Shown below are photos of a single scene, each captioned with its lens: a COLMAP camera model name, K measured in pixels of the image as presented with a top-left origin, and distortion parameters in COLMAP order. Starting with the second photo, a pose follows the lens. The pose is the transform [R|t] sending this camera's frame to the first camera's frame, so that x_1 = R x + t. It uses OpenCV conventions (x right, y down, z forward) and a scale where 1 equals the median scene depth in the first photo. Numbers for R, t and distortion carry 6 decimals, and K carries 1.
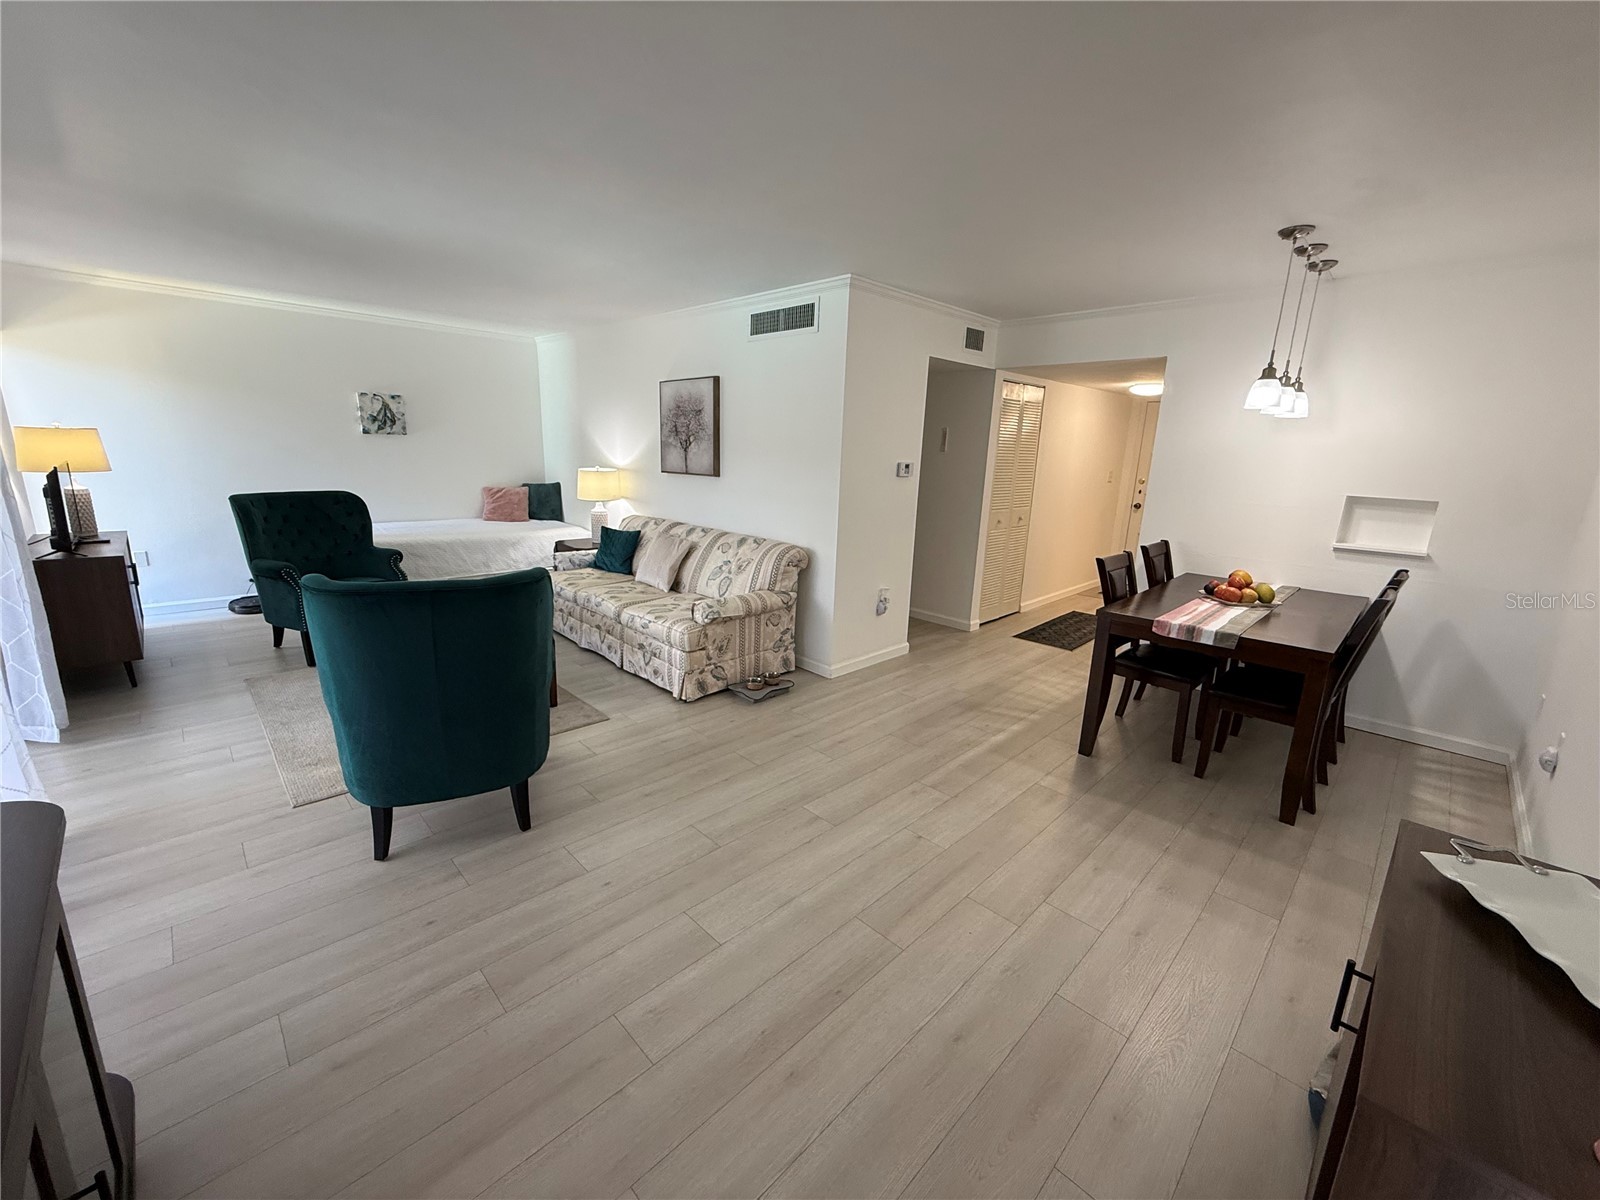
lens RADIAL K [[636.4, 0, 797.6], [0, 636.4, 594.9], [0, 0, 1]] dist [-0.002265, -0.000814]
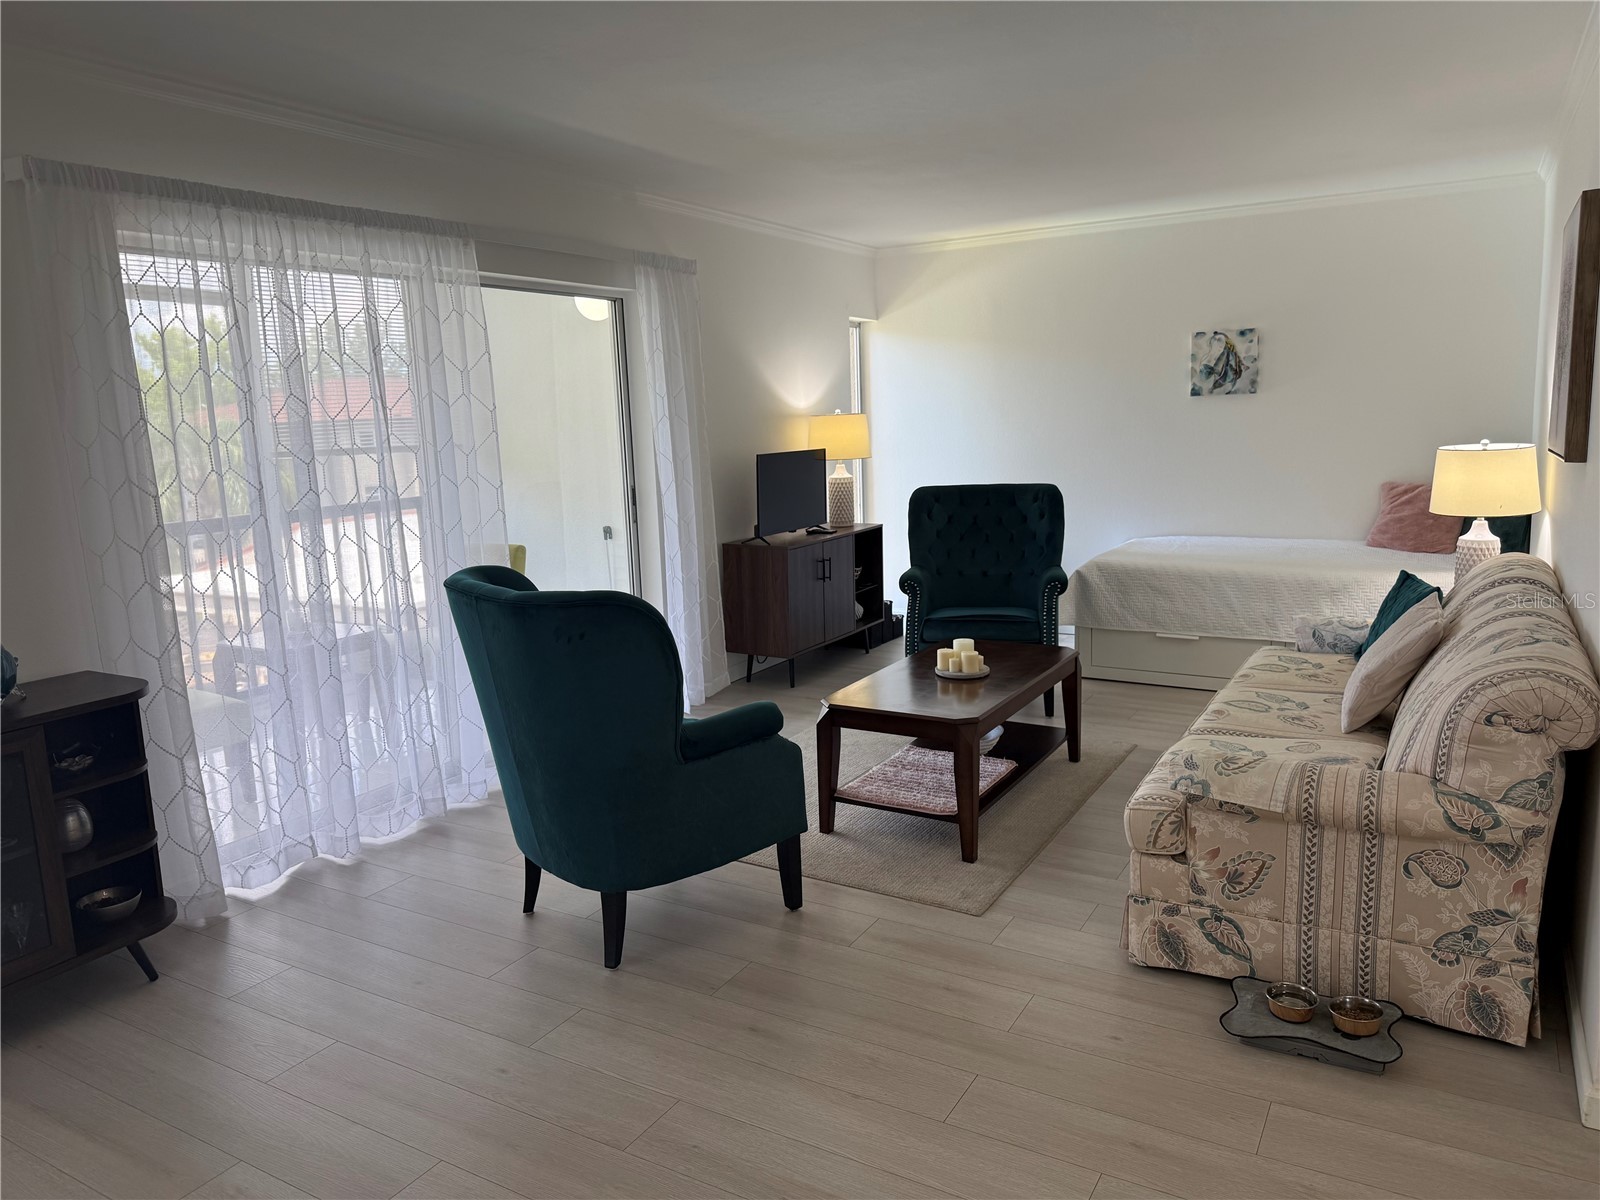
lens RADIAL K [[1128.5, 0, 798.9], [0, 1128.5, 604.5], [0, 0, 1]] dist [0.000714, -0.000628]
pose [[0.250073, 0.117302, -0.961095, 0.447853], [-0.172938, 0.982083, 0.074866, -0.086720], [0.952657, 0.147487, 0.265878, 0.475112]]
